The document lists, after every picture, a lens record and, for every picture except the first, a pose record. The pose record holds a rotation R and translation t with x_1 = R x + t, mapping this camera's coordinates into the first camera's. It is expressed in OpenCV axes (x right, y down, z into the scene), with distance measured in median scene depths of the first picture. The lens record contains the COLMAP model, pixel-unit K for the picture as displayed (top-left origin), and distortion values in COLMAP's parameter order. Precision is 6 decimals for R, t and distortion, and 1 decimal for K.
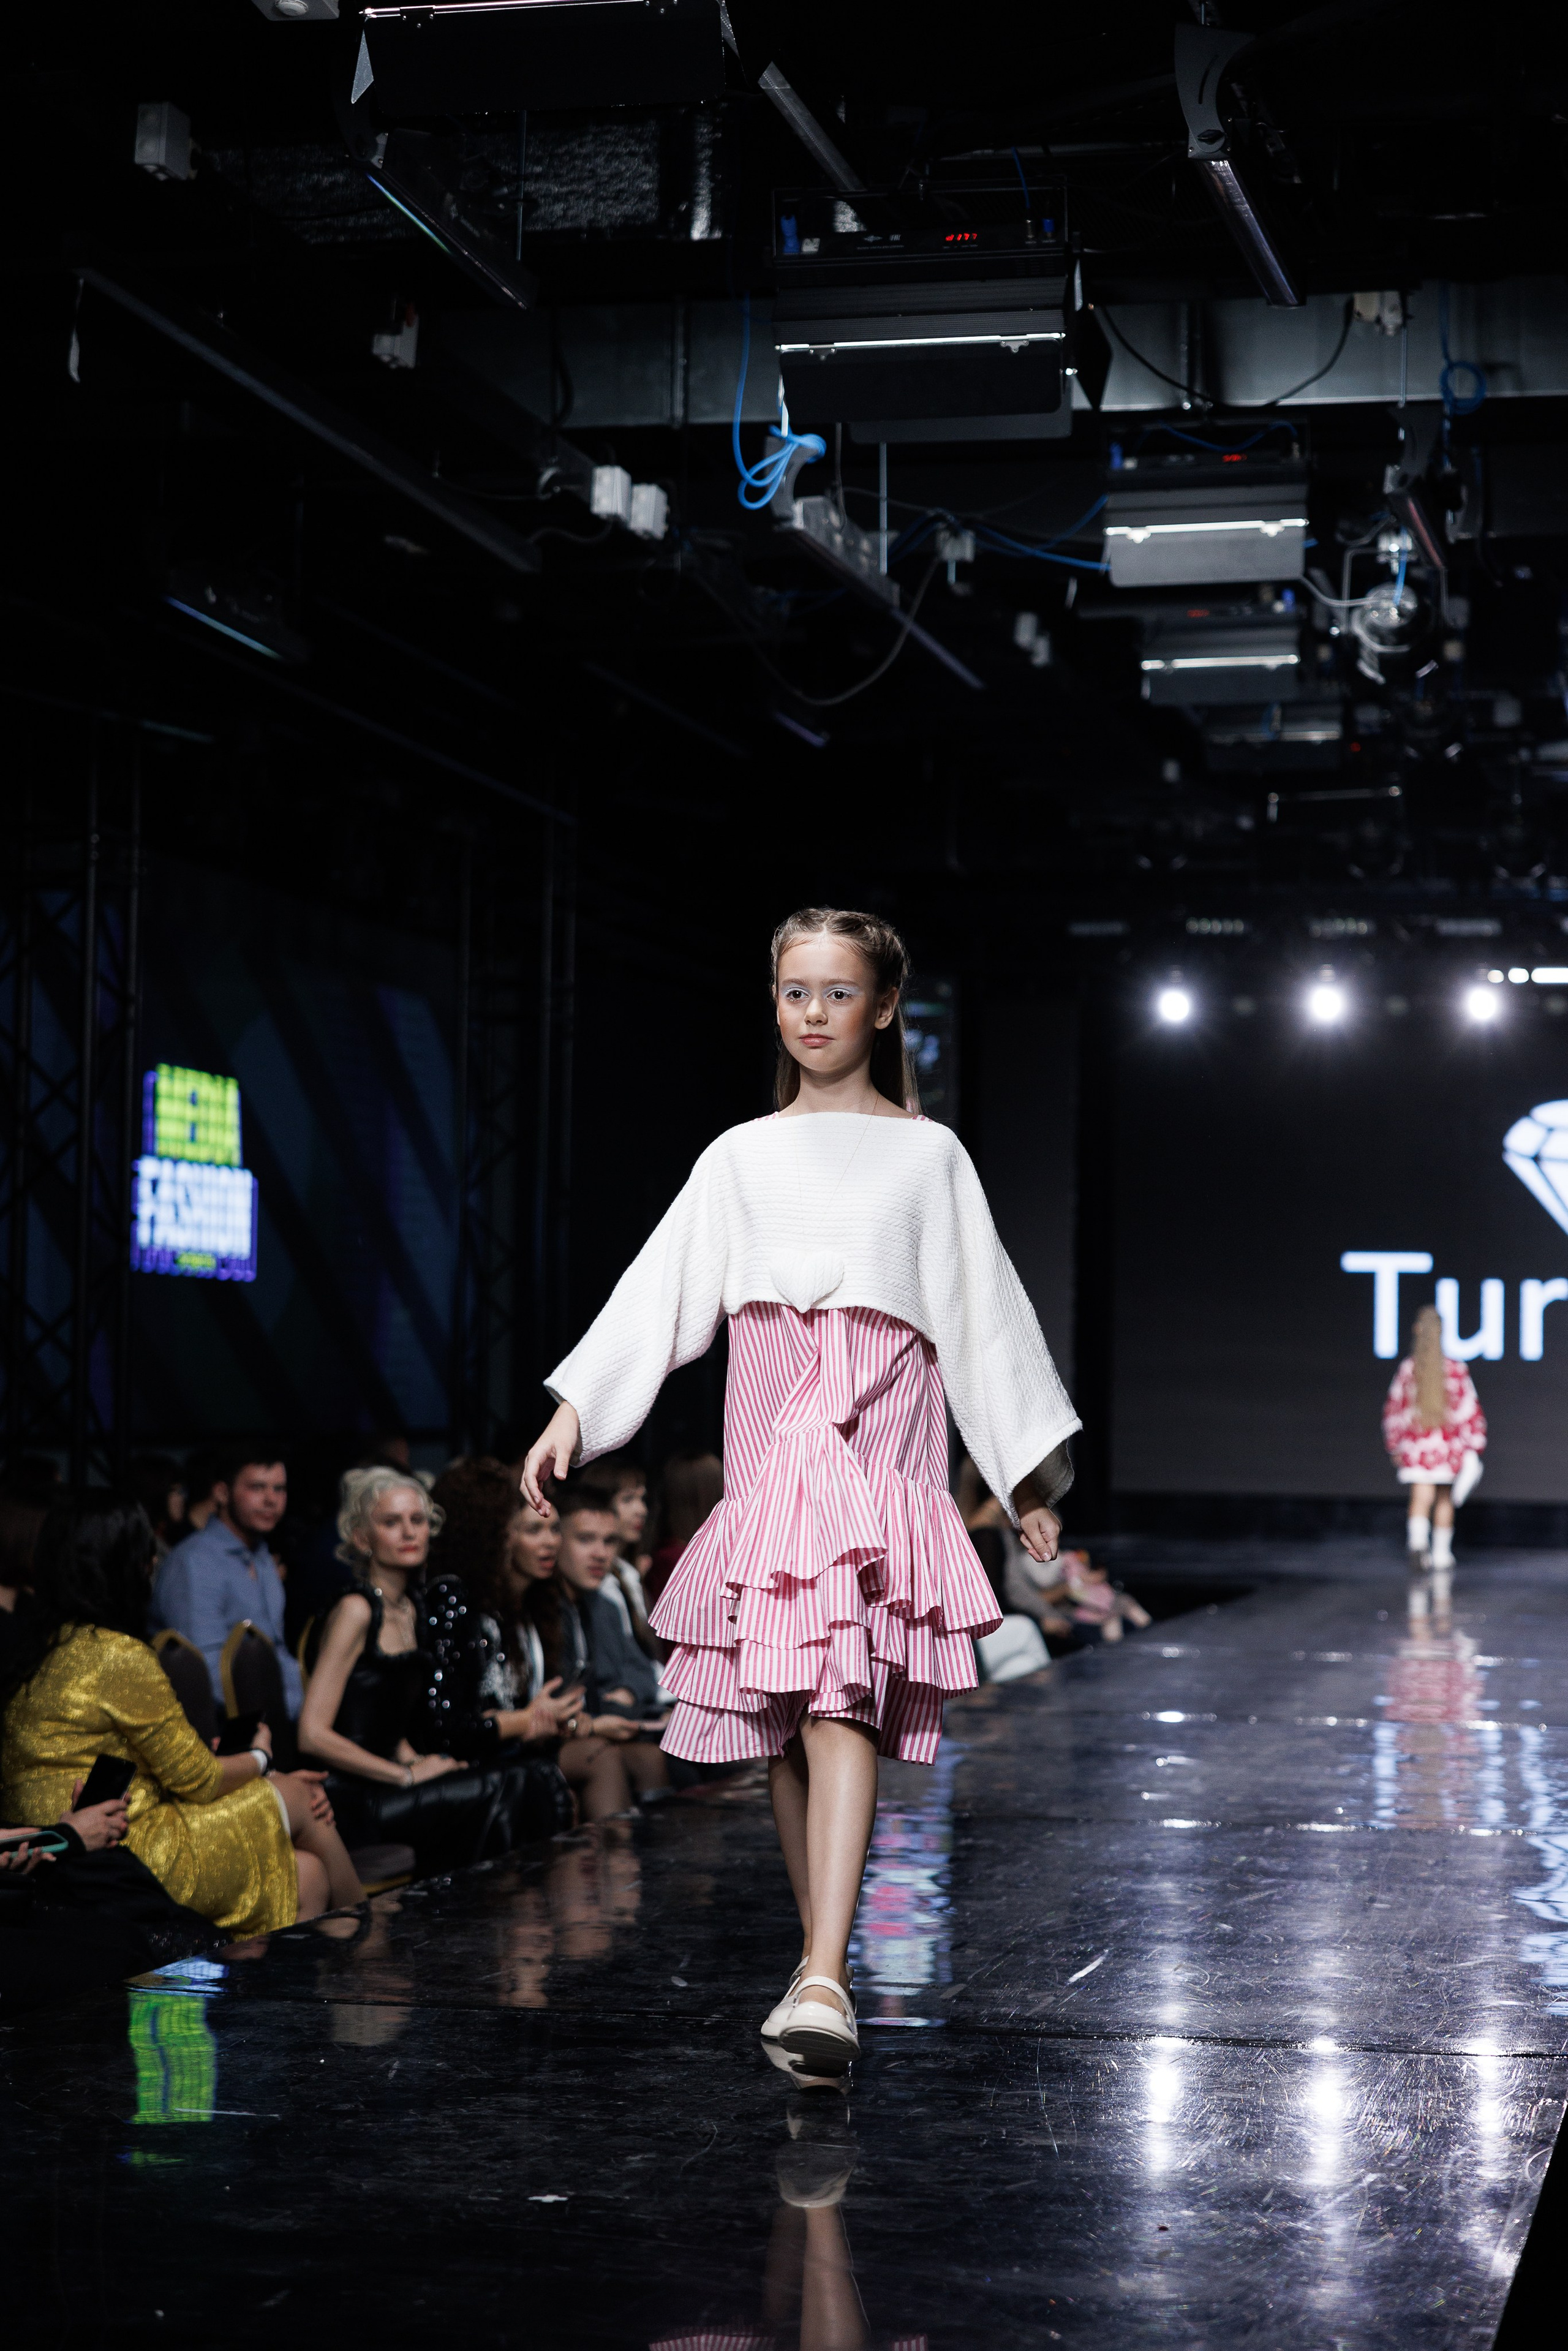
lens RADIAL K [[4447.6, 0, 788.4], [0, 4447.6, 1189.0], [0, 0, 1]] dist [-0.000072, 0.411861]
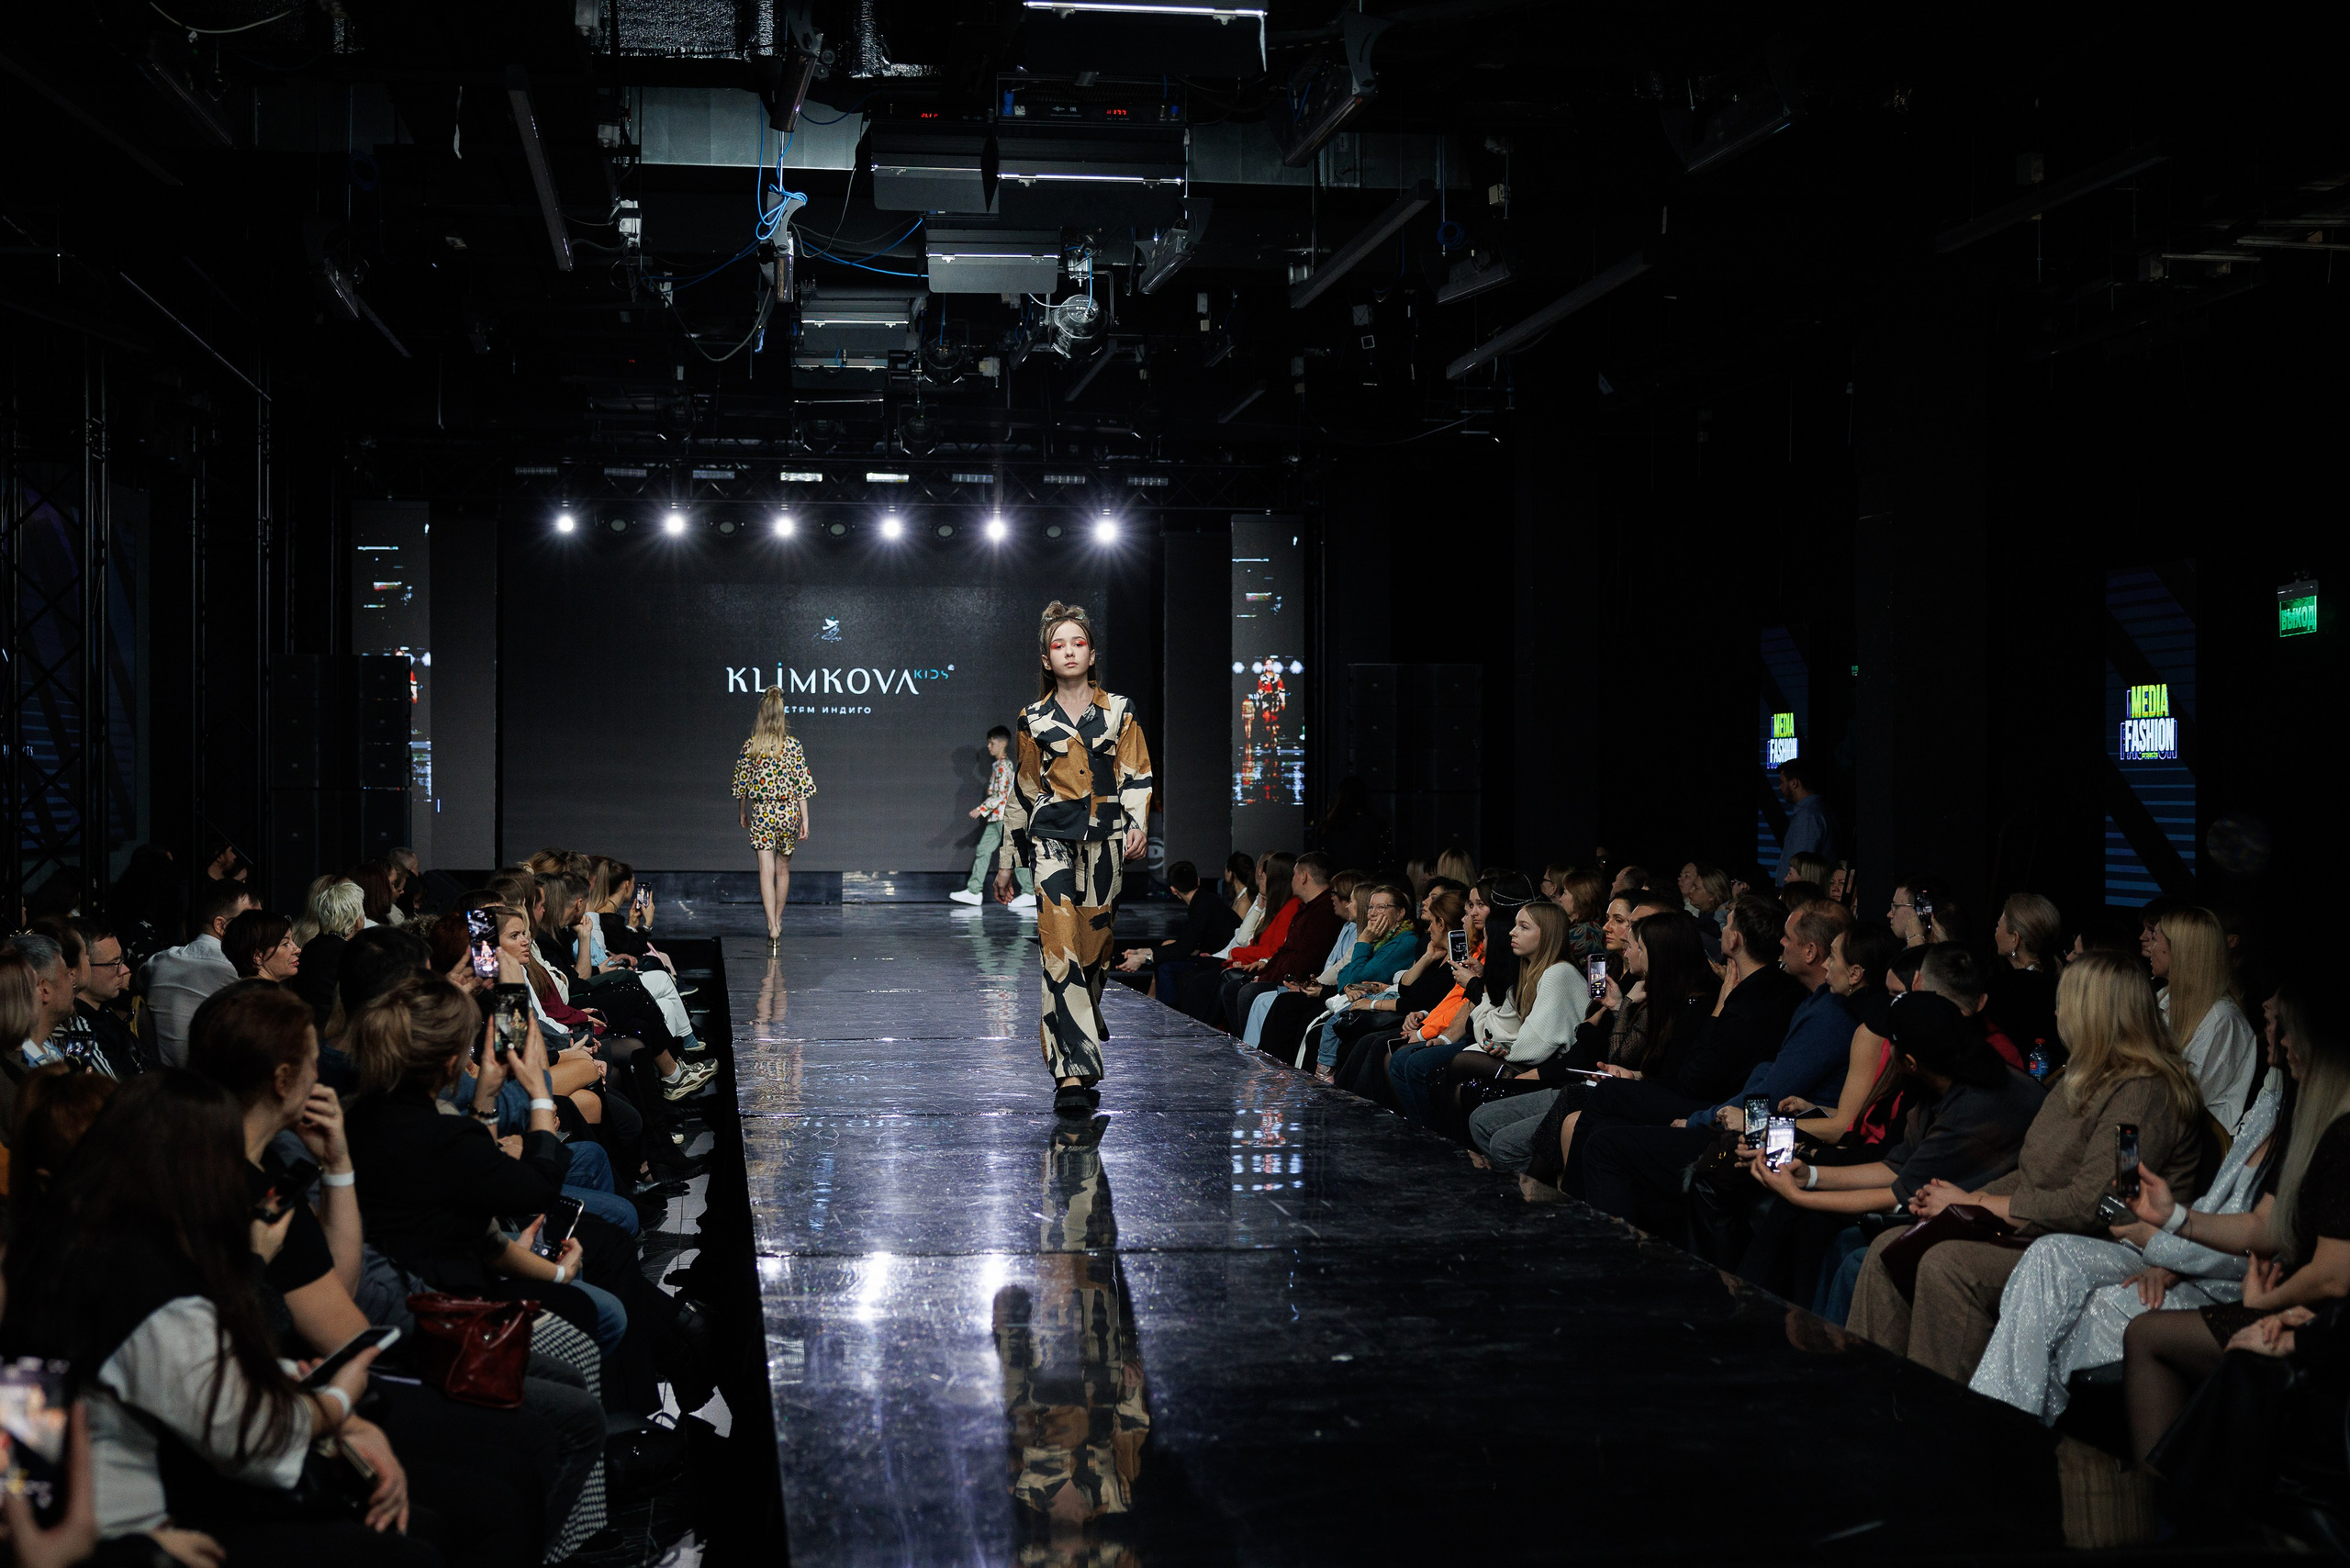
lens RADIAL K [[3213.6, 0, 1188.0], [0, 3213.6, 844.7], [0, 0, 1]] dist [-0.005119, 0.018071]
pose [[0.933282, -0.017951, 0.358695, -0.239982], [-0.006475, 0.997747, 0.066780, -0.023148], [-0.359086, -0.064647, 0.931063, -0.050372]]
